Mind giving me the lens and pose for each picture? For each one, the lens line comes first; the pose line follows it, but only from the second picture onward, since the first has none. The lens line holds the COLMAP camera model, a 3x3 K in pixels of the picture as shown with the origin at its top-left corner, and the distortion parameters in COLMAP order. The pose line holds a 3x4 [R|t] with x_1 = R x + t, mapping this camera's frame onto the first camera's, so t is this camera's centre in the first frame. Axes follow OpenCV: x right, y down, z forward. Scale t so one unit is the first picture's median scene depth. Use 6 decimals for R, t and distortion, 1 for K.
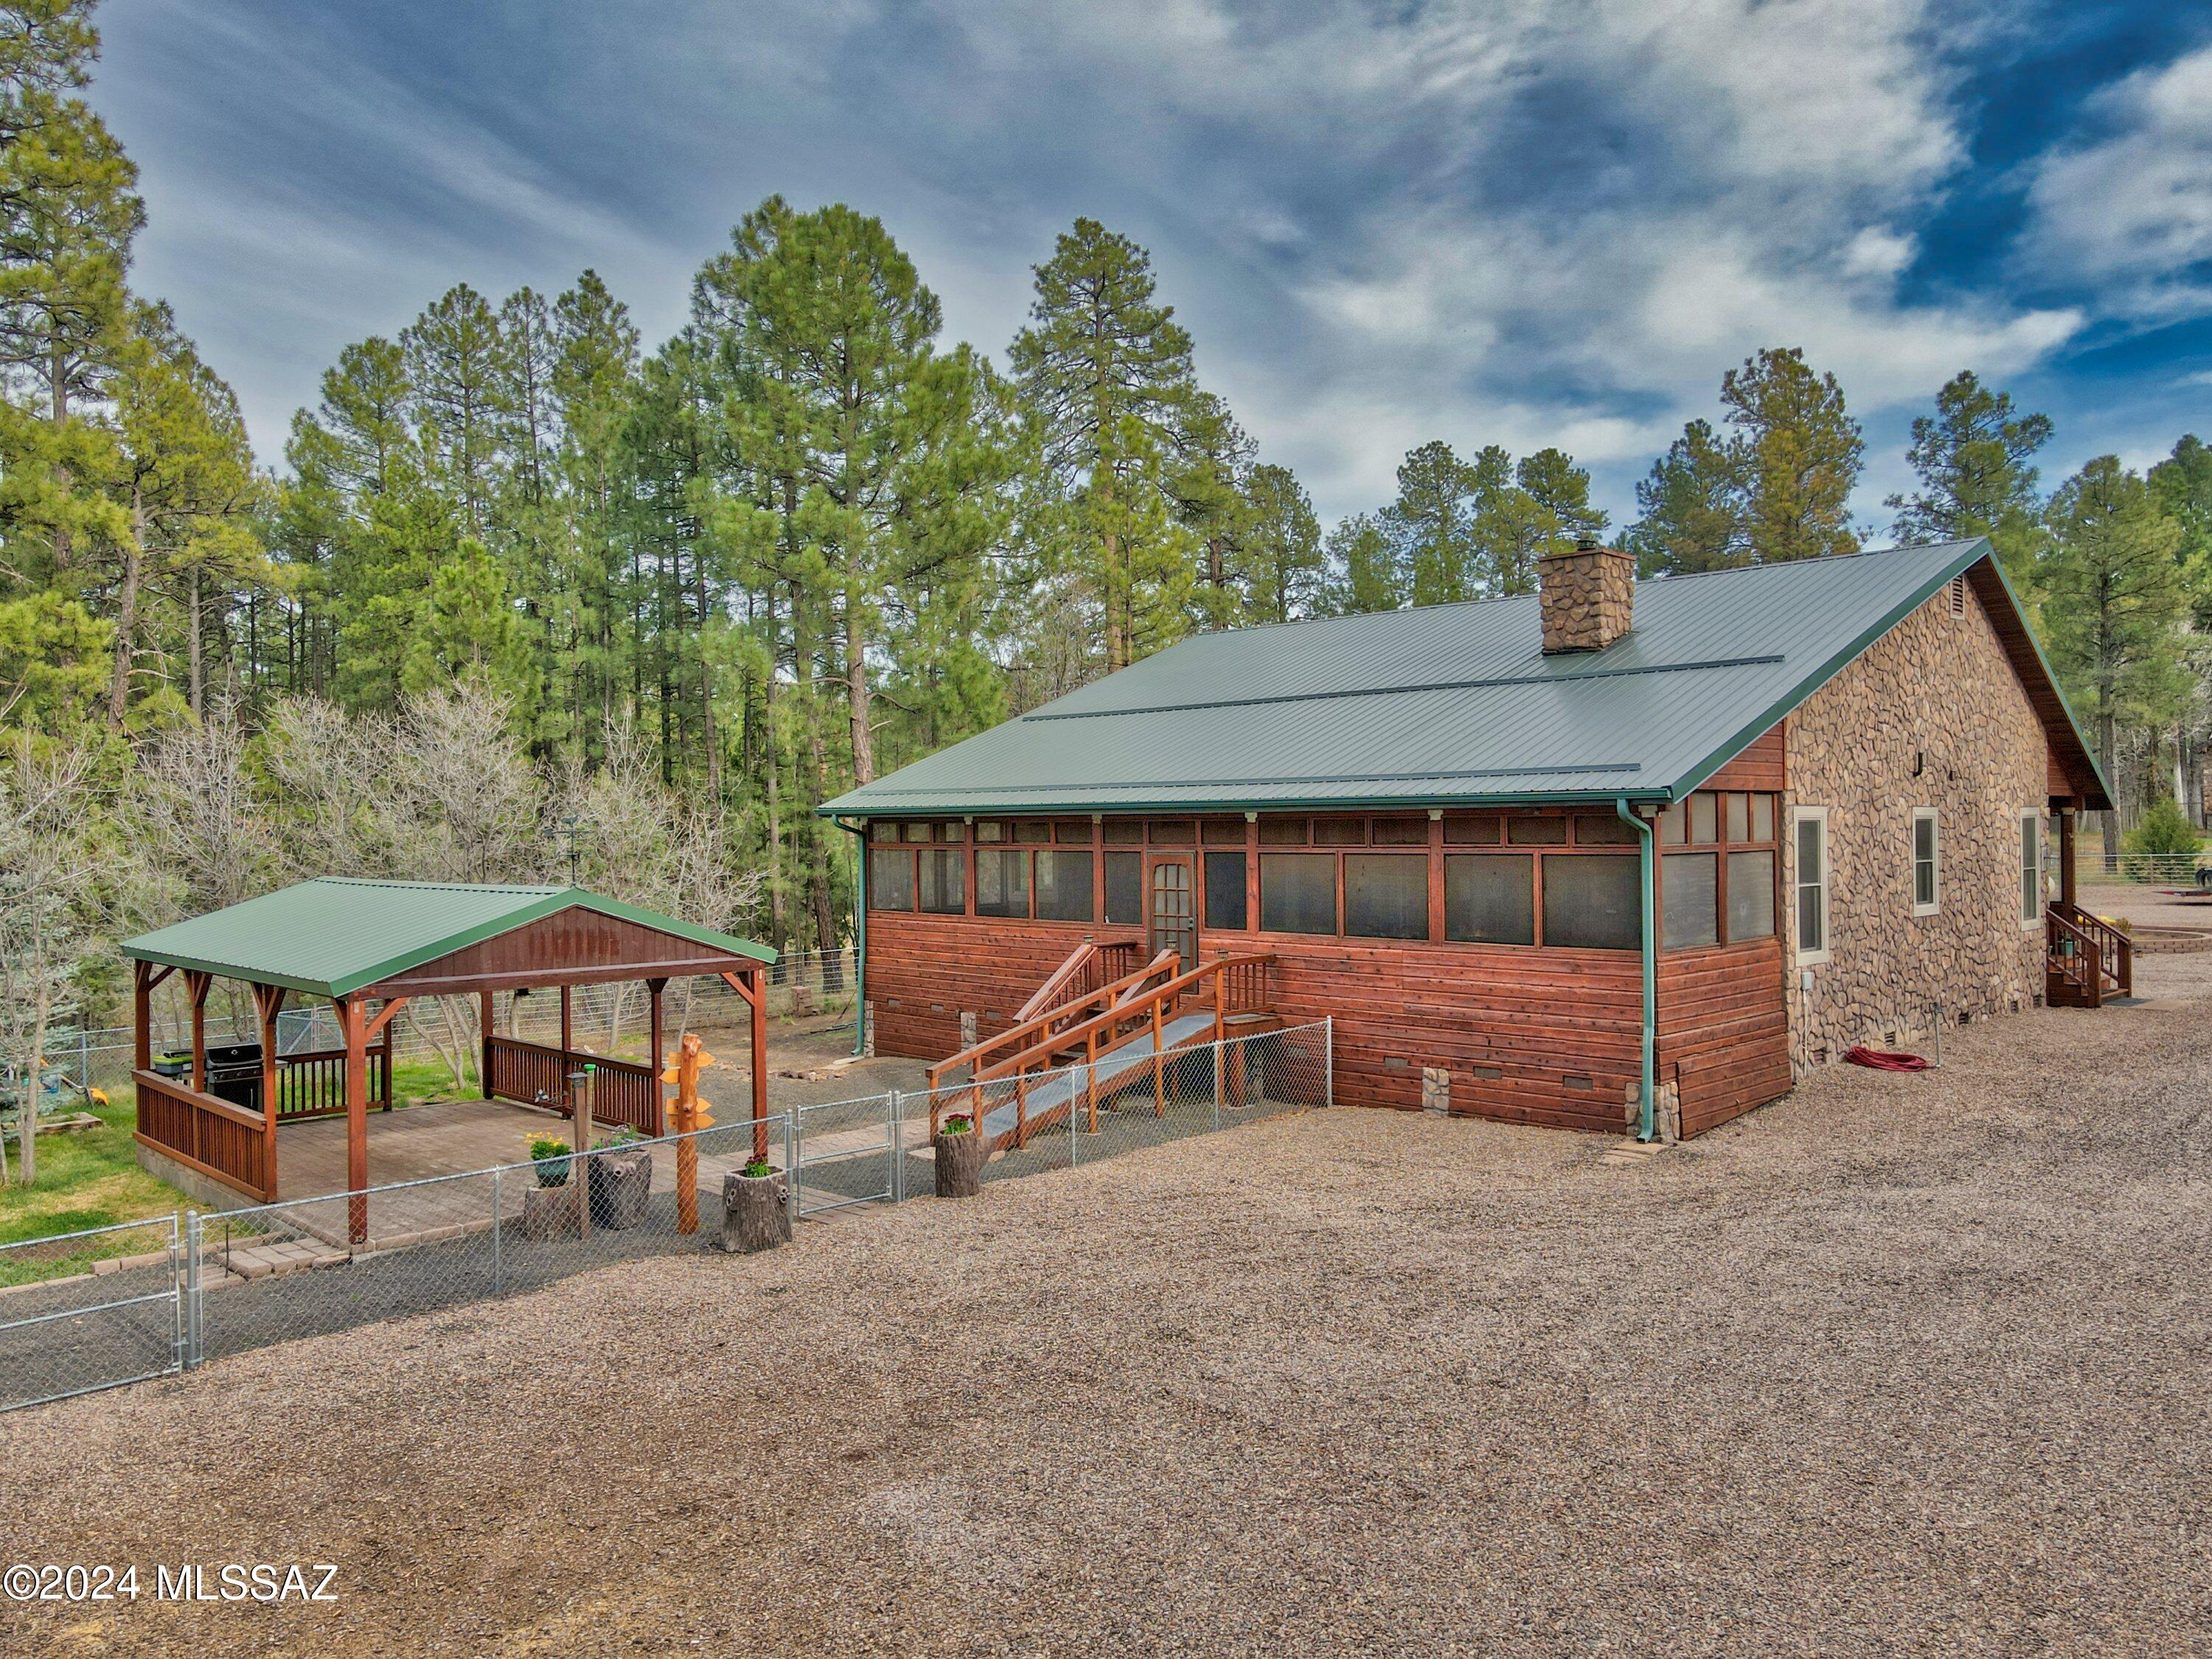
lens RADIAL K [[1593.3, 0, 1113.7], [0, 1593.3, 832.0], [0, 0, 1]] dist [0.032127, -0.027637]
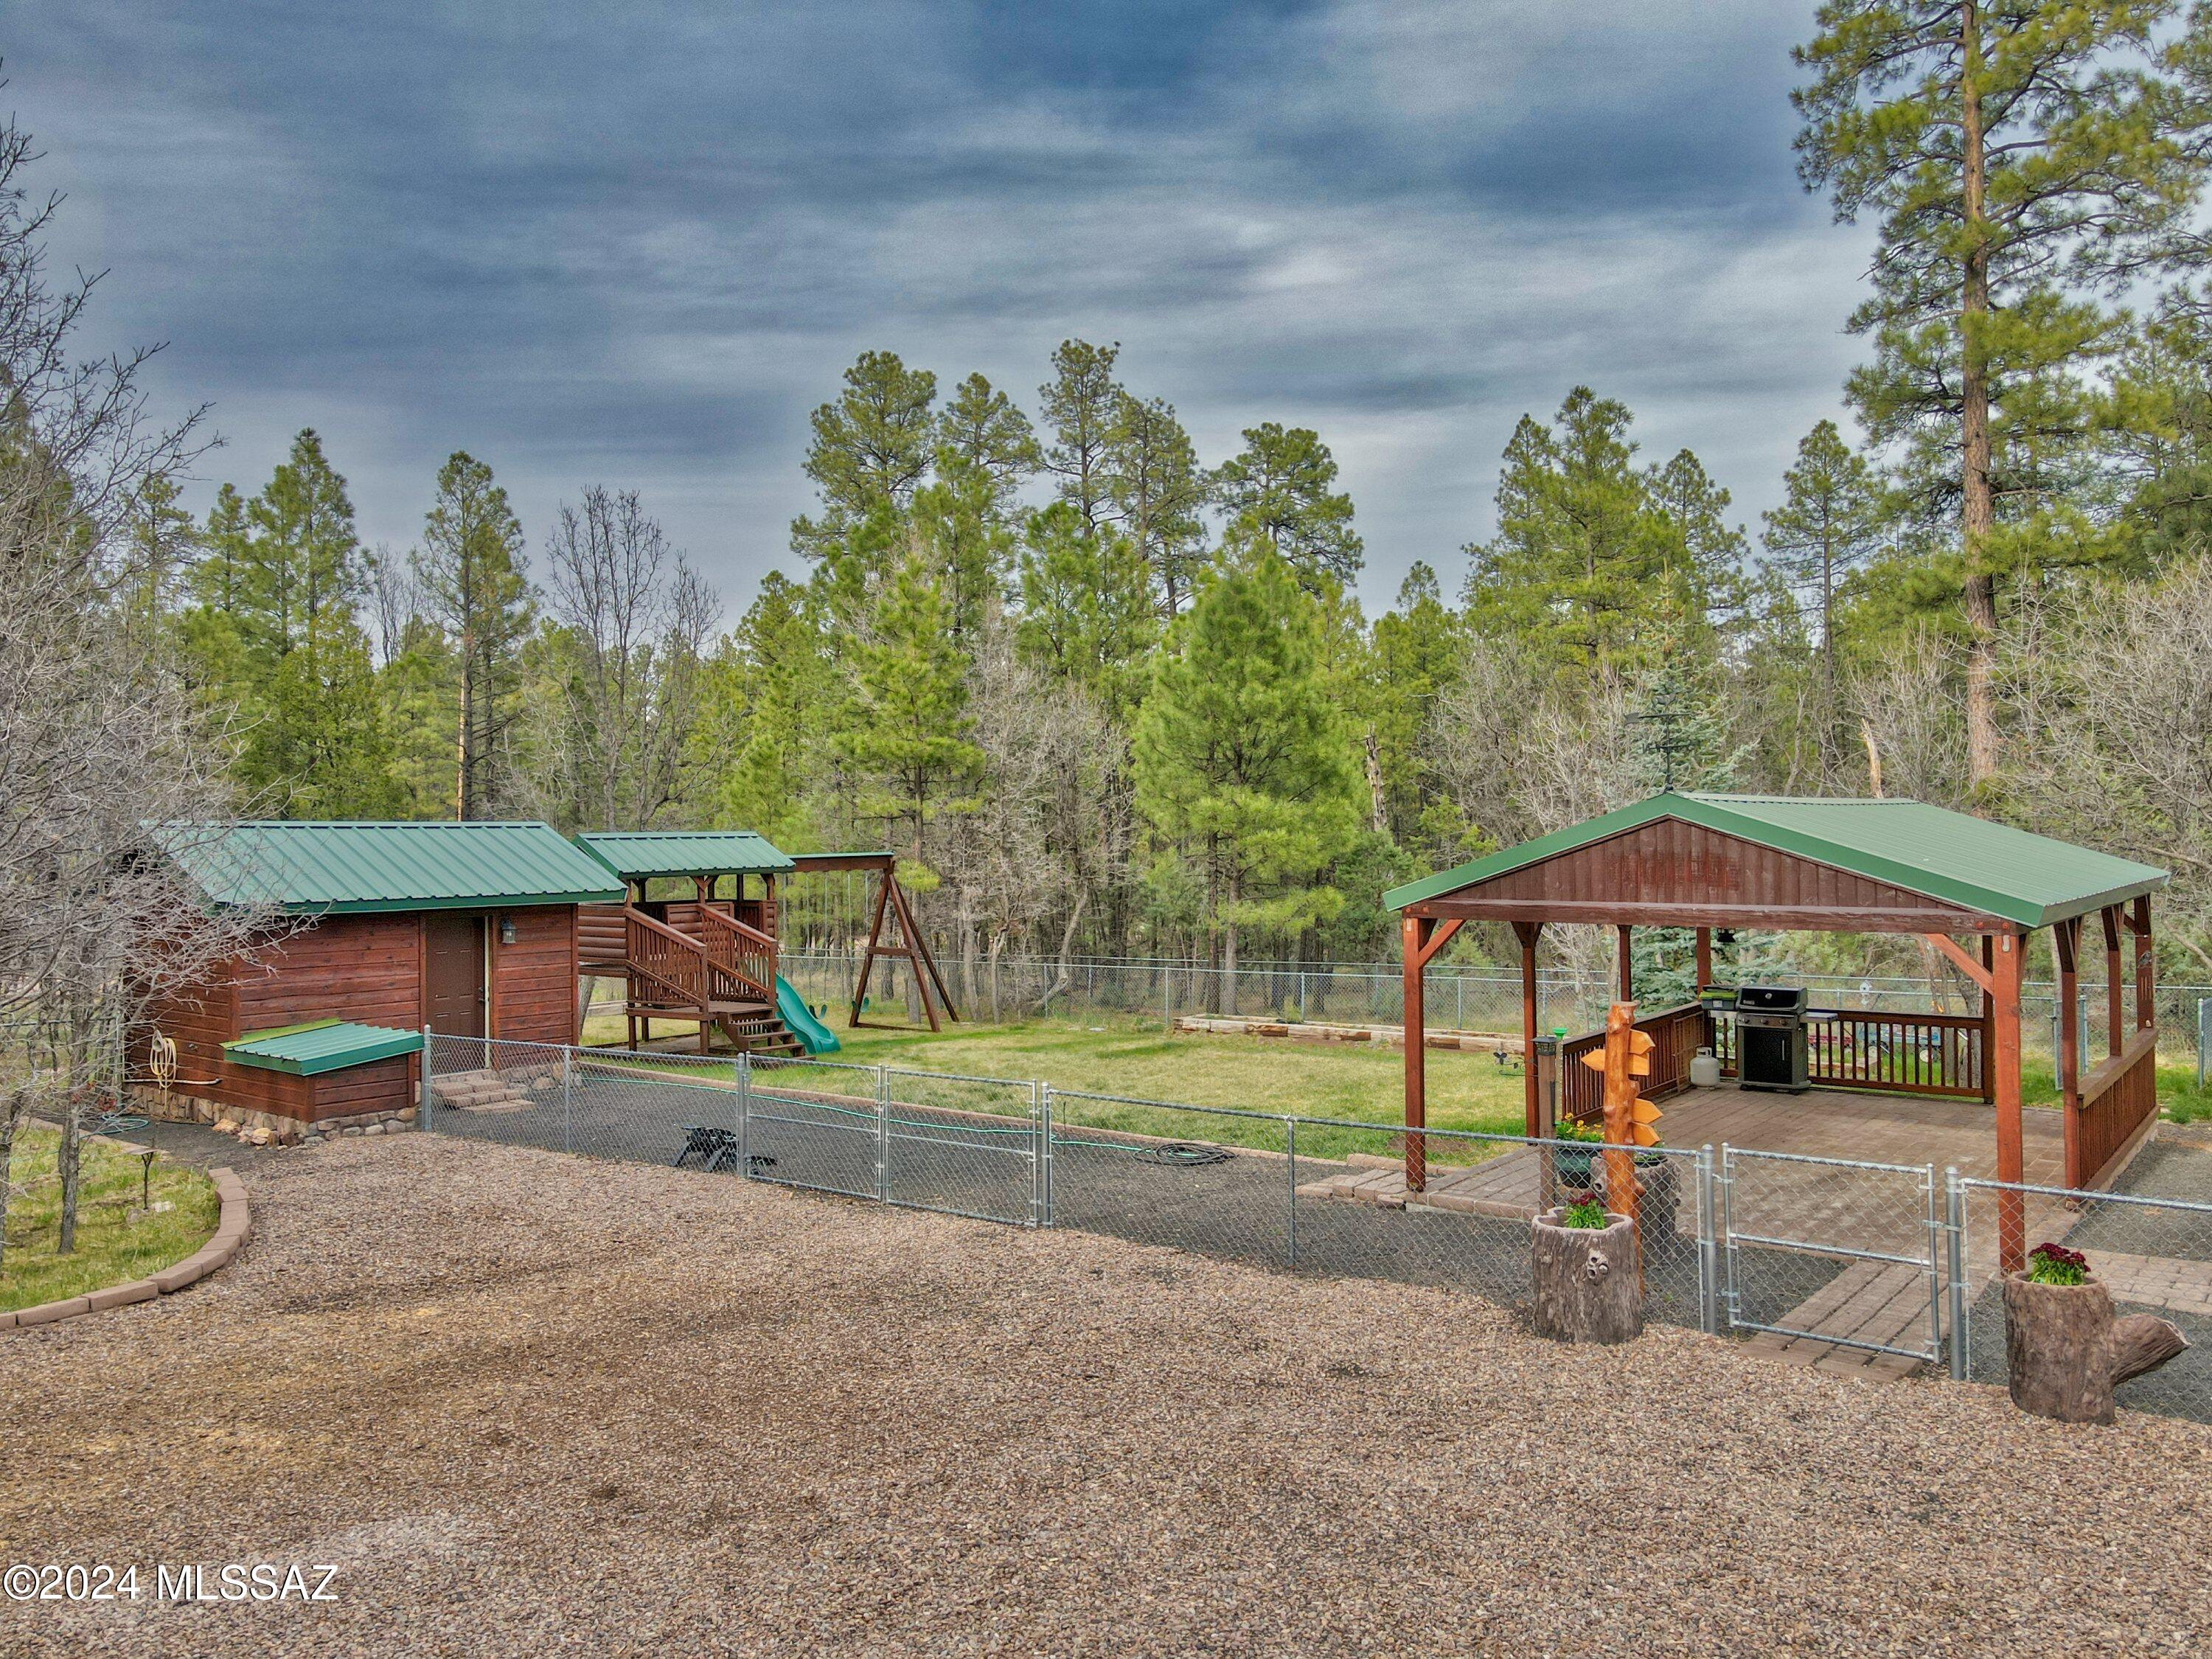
lens RADIAL K [[1593.3, 0, 1113.1], [0, 1593.3, 828.8], [0, 0, 1]] dist [0.032127, -0.027637]
pose [[0.127521, 0.006853, -0.991812, 0.472193], [0.014692, 0.999853, 0.008797, 0.050359], [0.991727, -0.015694, 0.127402, 0.856539]]
